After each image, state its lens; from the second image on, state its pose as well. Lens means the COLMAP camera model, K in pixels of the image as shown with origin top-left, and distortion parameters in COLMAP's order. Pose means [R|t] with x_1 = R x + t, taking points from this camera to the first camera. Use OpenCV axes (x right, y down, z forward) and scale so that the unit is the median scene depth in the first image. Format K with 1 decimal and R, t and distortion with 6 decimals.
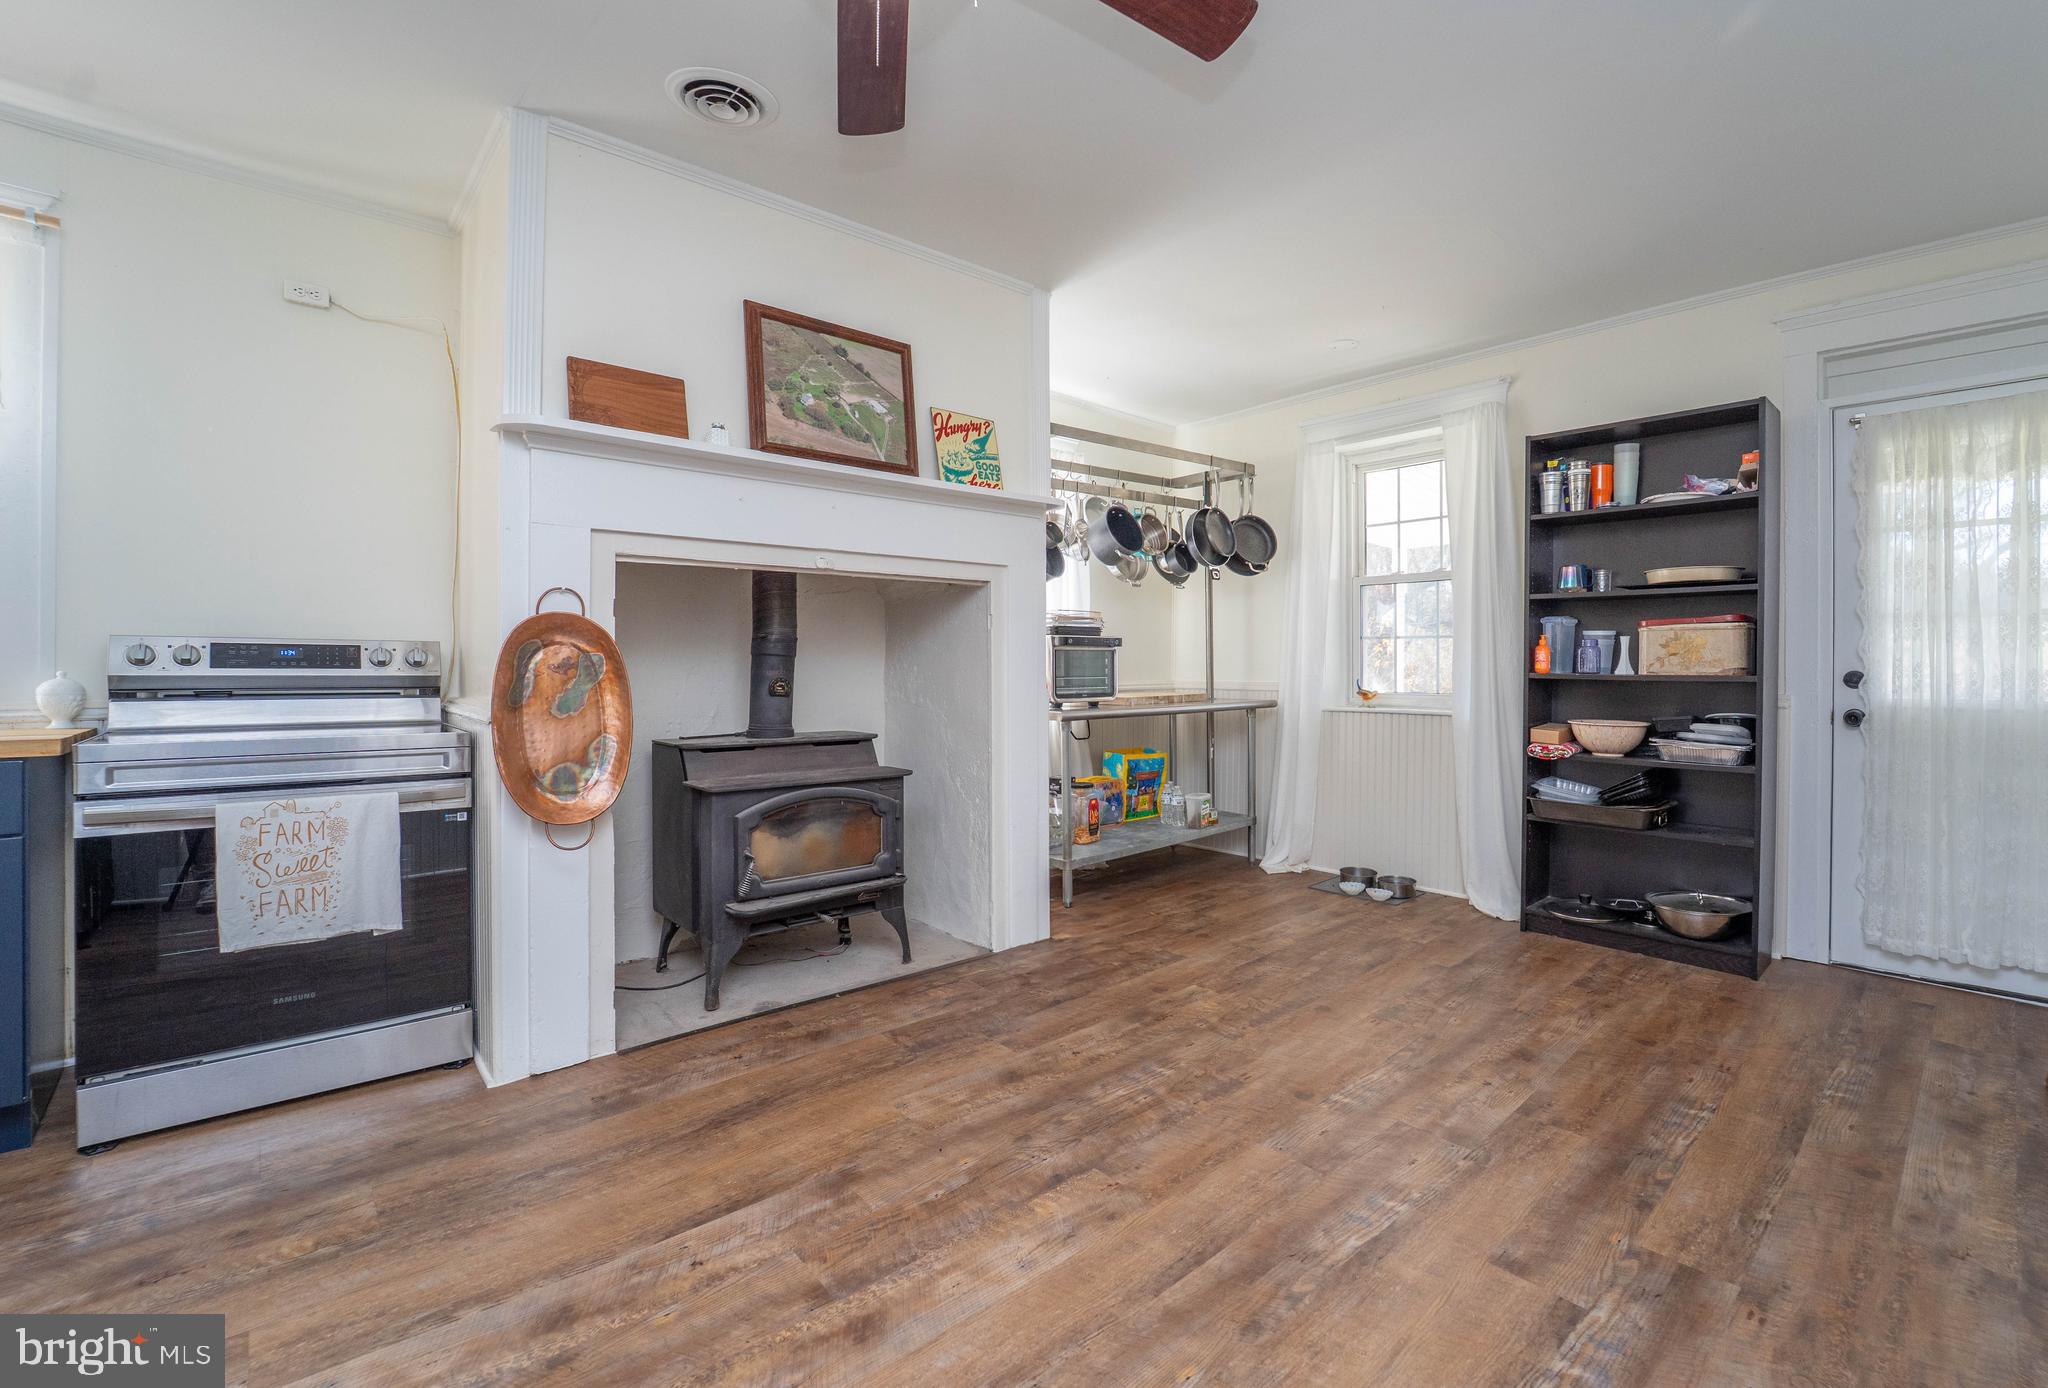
lens RADIAL K [[894.3, 0, 1073.4], [0, 894.3, 668.7], [0, 0, 1]] dist [-0.022749, -0.000369]
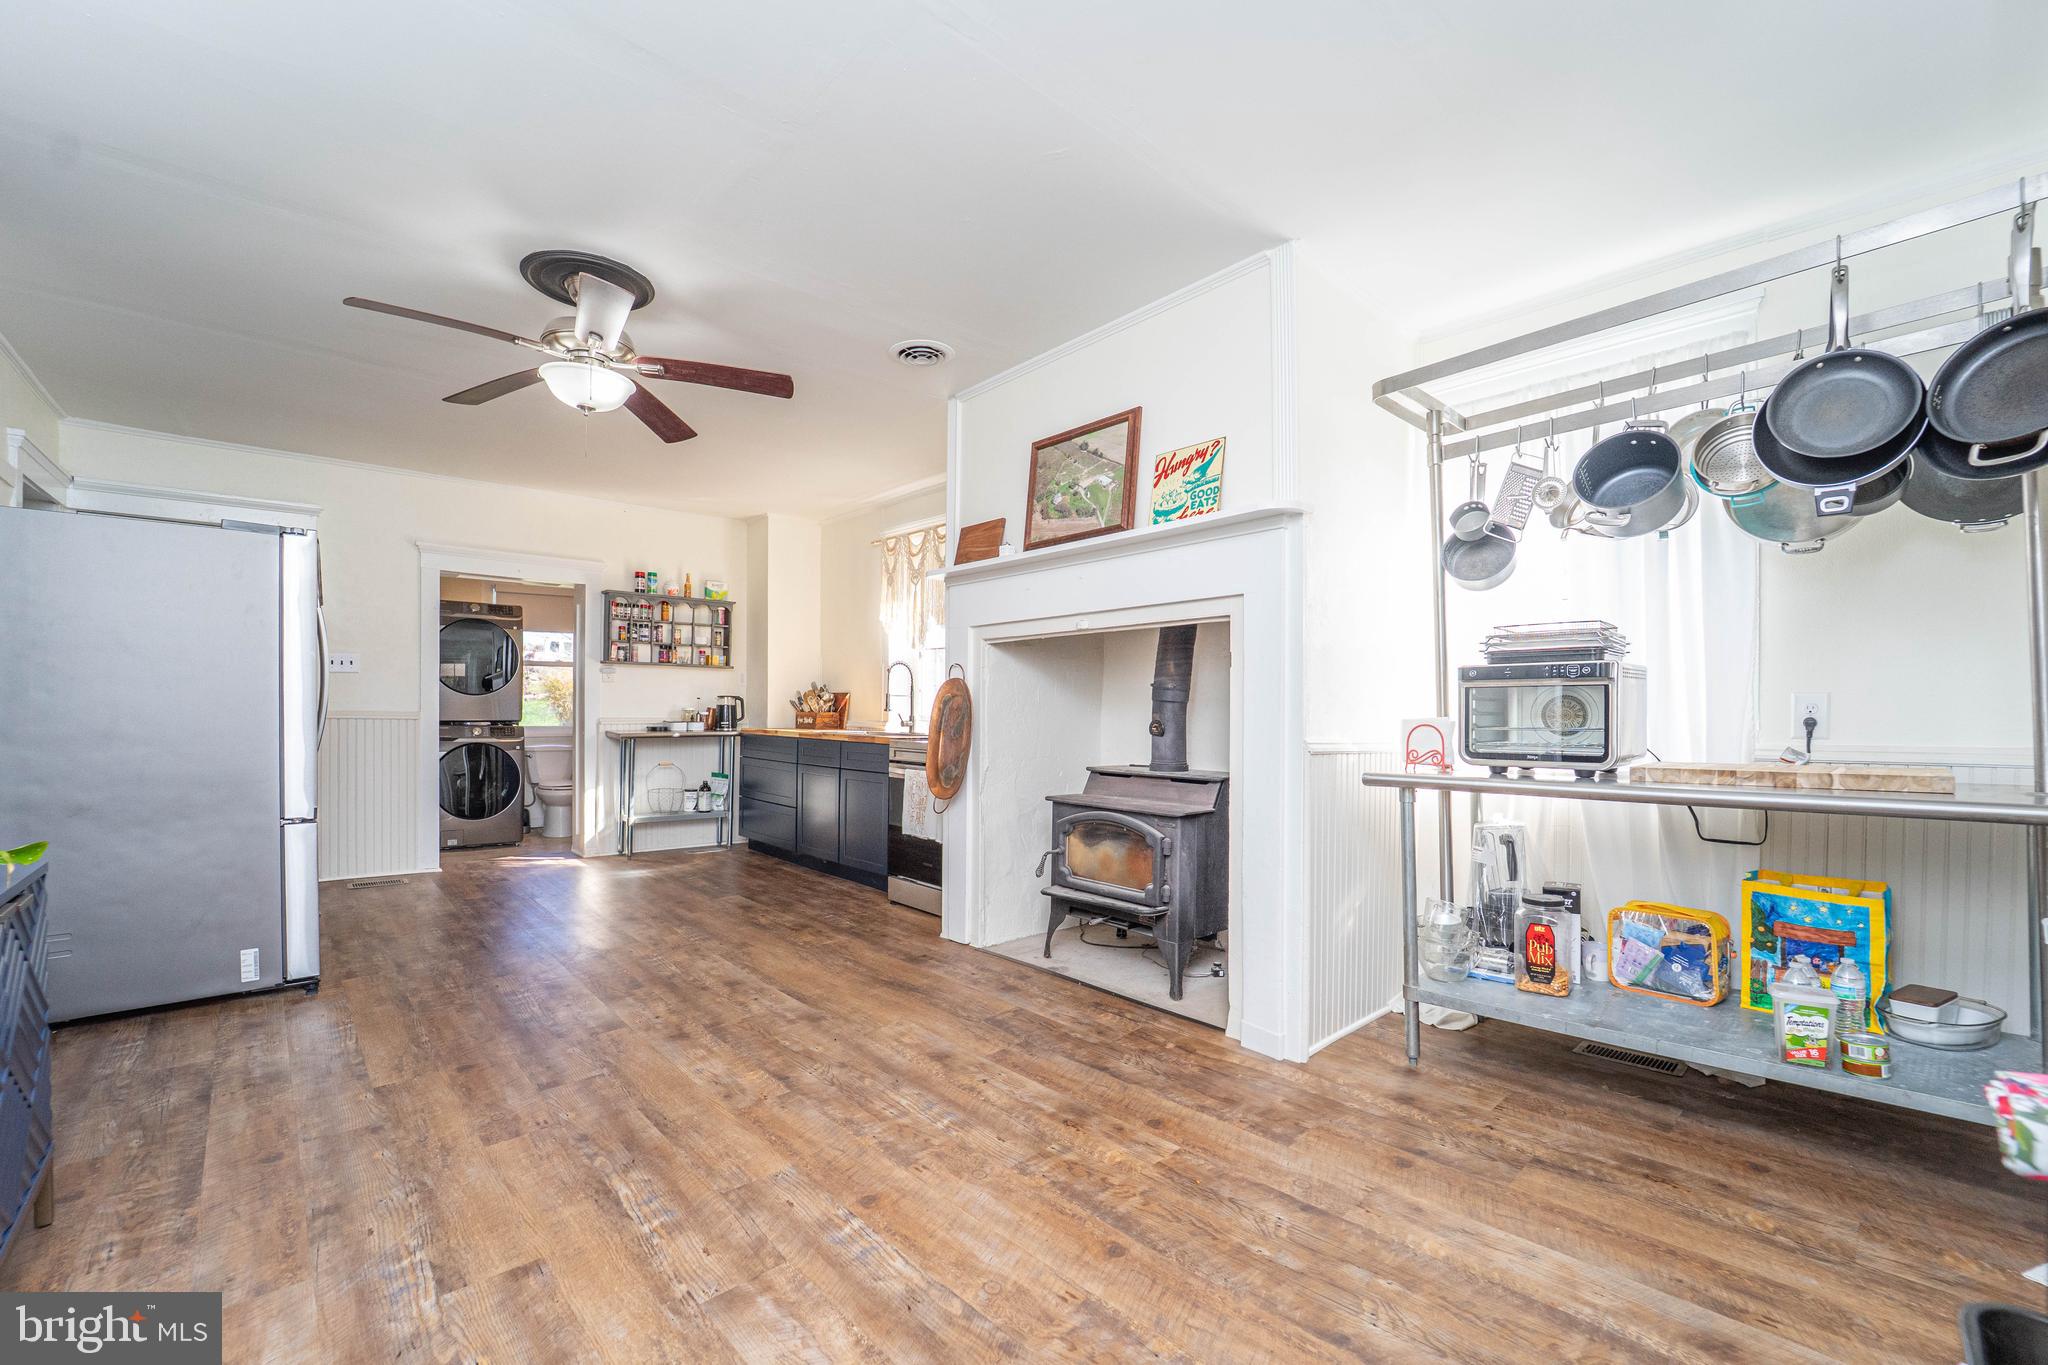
lens RADIAL K [[836.0, 0, 1028.4], [0, 836.0, 709.2], [0, 0, 1]] dist [-0.022758, -0.000202]
pose [[0.004953, -0.002657, -0.999984, 0.853404], [-0.008151, 0.999963, -0.002697, 0.000845], [0.999955, 0.008165, 0.004931, 0.915300]]
